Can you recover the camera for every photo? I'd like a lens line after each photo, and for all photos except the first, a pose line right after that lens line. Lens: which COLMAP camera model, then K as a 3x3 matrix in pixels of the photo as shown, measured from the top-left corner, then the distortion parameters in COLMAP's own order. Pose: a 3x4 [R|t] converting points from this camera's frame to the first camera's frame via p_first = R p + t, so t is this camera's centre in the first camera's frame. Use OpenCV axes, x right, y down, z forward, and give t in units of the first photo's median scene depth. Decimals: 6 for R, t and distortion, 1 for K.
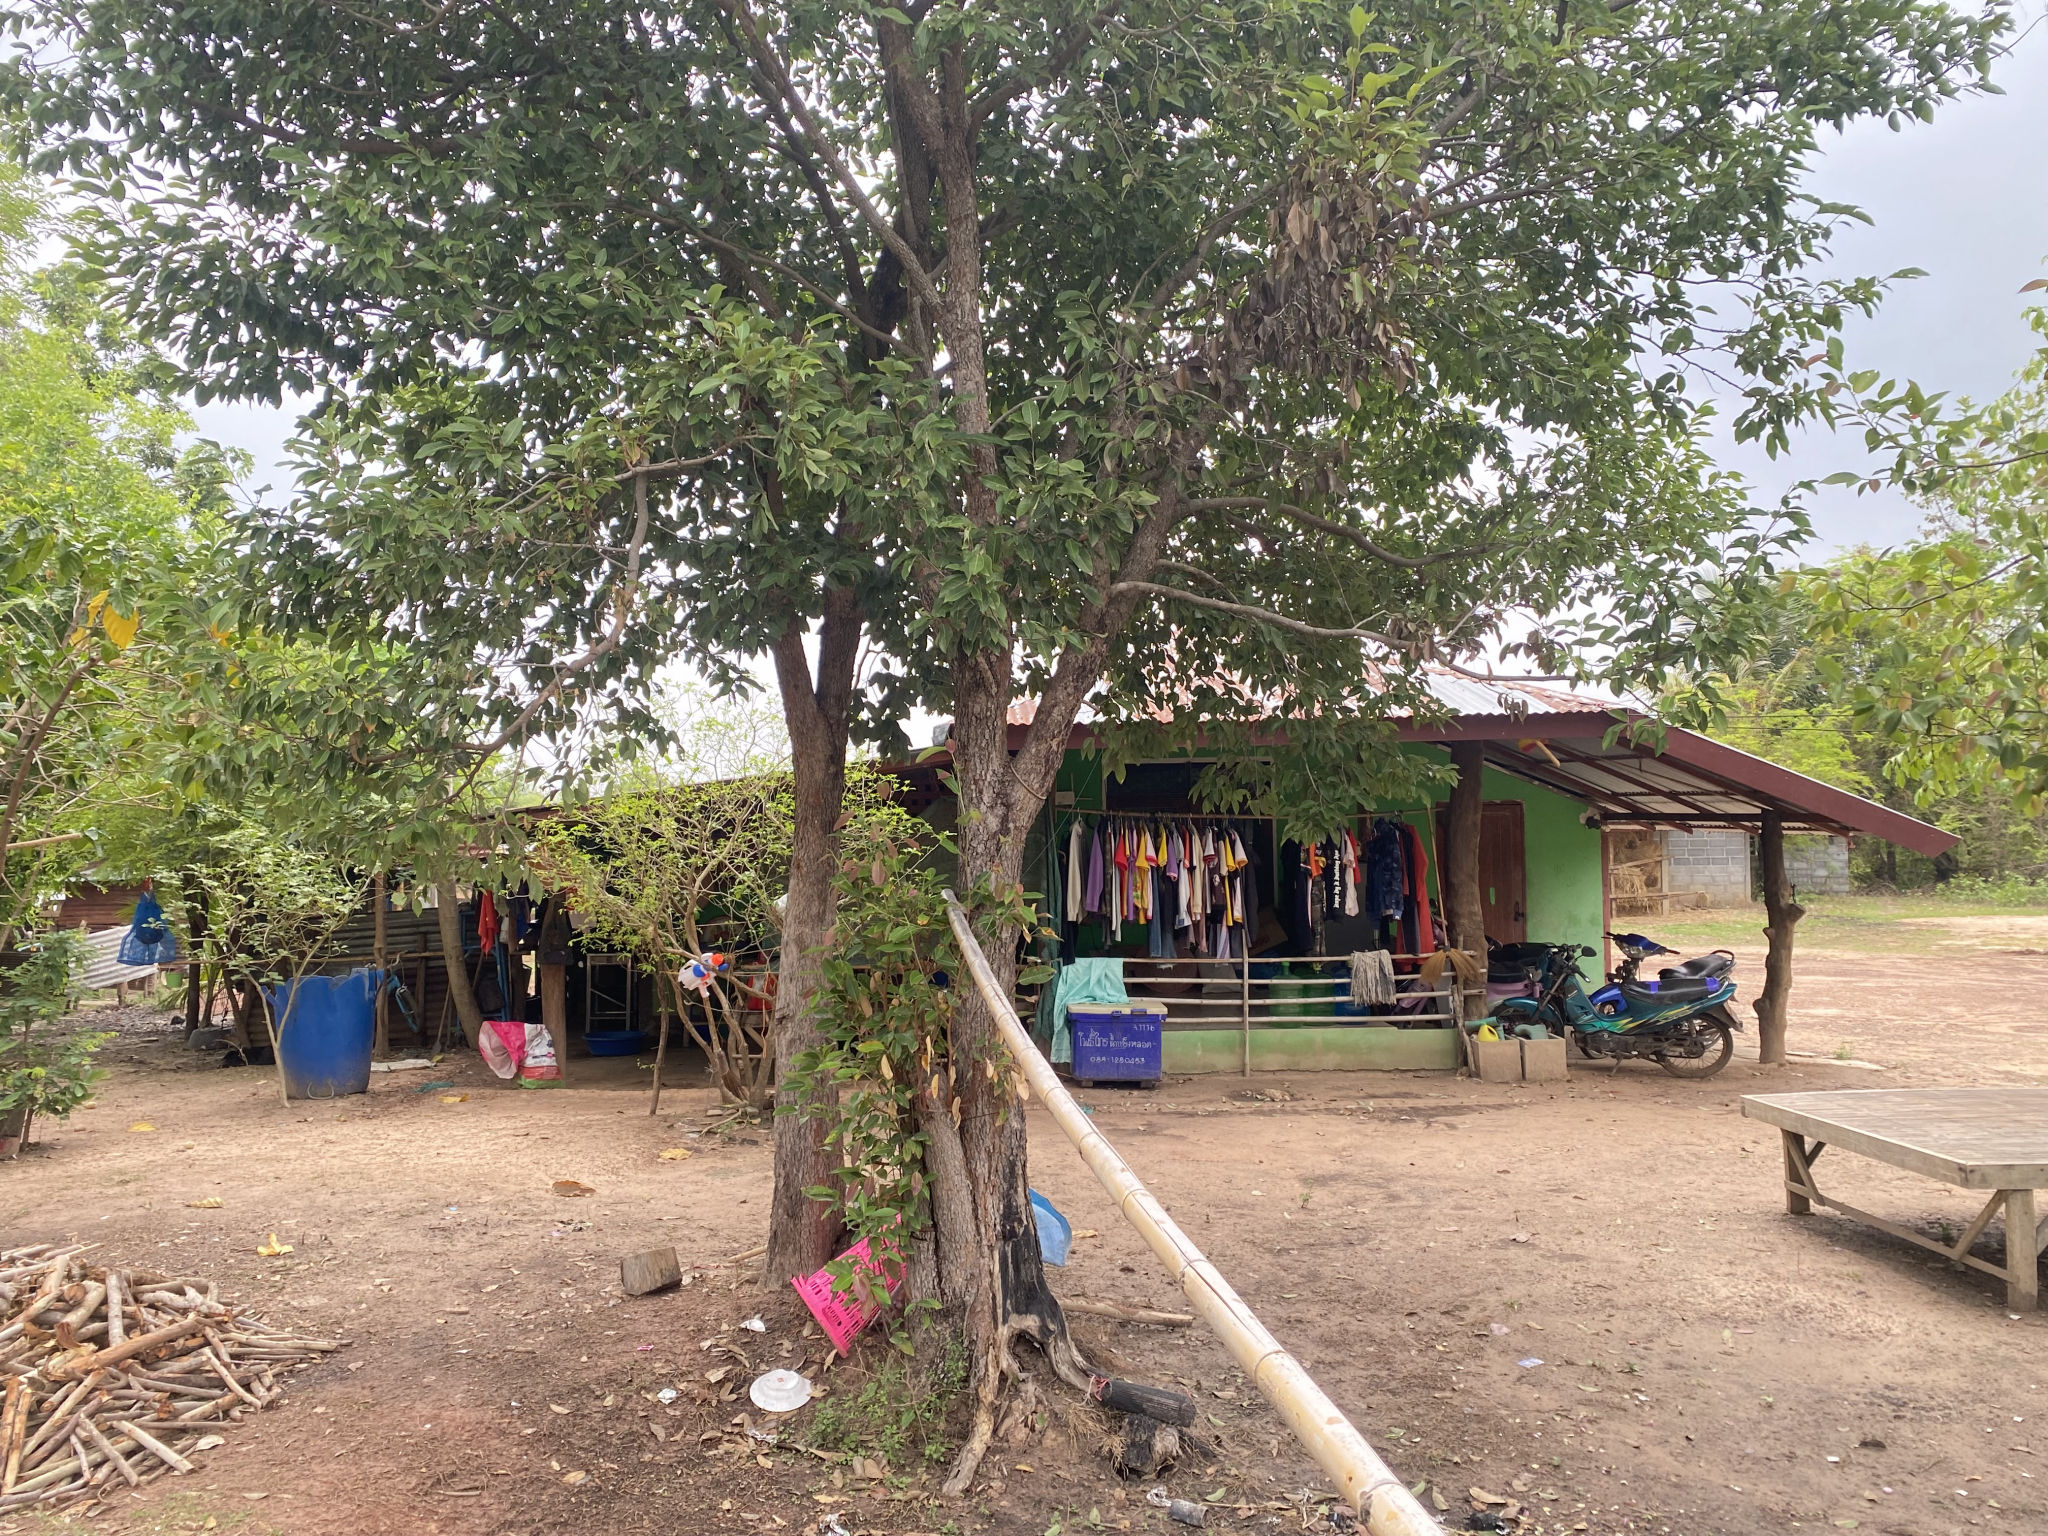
lens RADIAL K [[1538.3, 0, 1019.5], [0, 1538.3, 769.6], [0, 0, 1]] dist [0.004023, 0.007183]
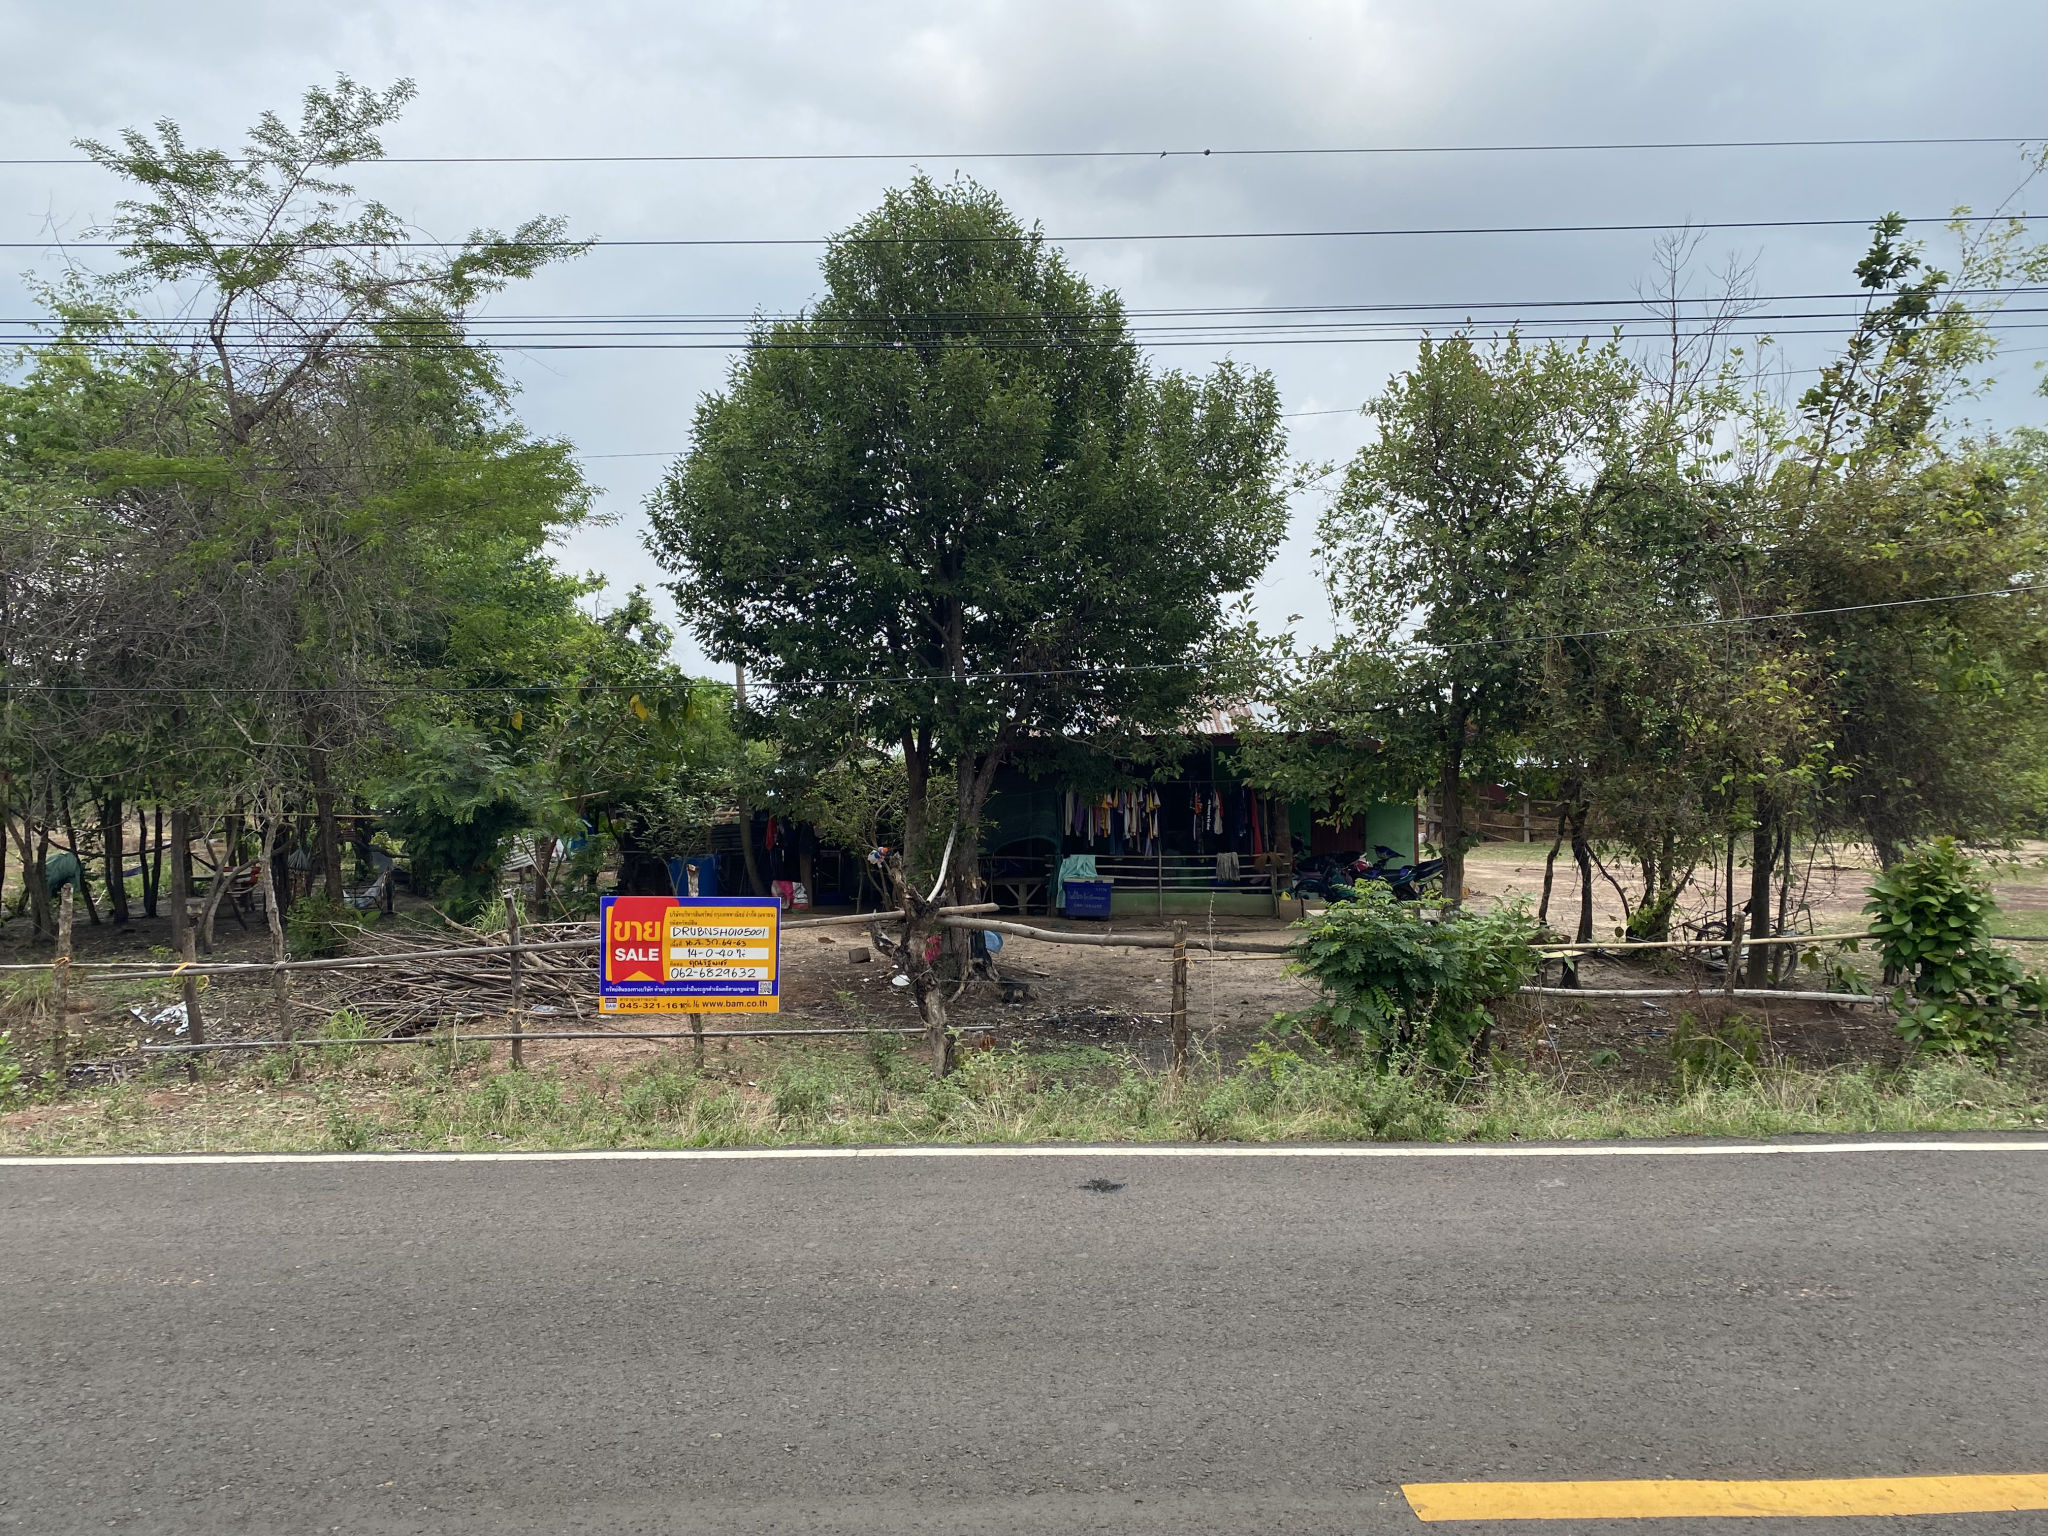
lens RADIAL K [[1538.3, 0, 1026.3], [0, 1538.3, 767.3], [0, 0, 1]] dist [0.004023, 0.007183]
pose [[0.993823, 0.006871, -0.110766, 0.193918], [-0.001069, 0.998628, 0.052352, -0.086370], [0.110973, -0.051910, 0.992467, -0.907004]]
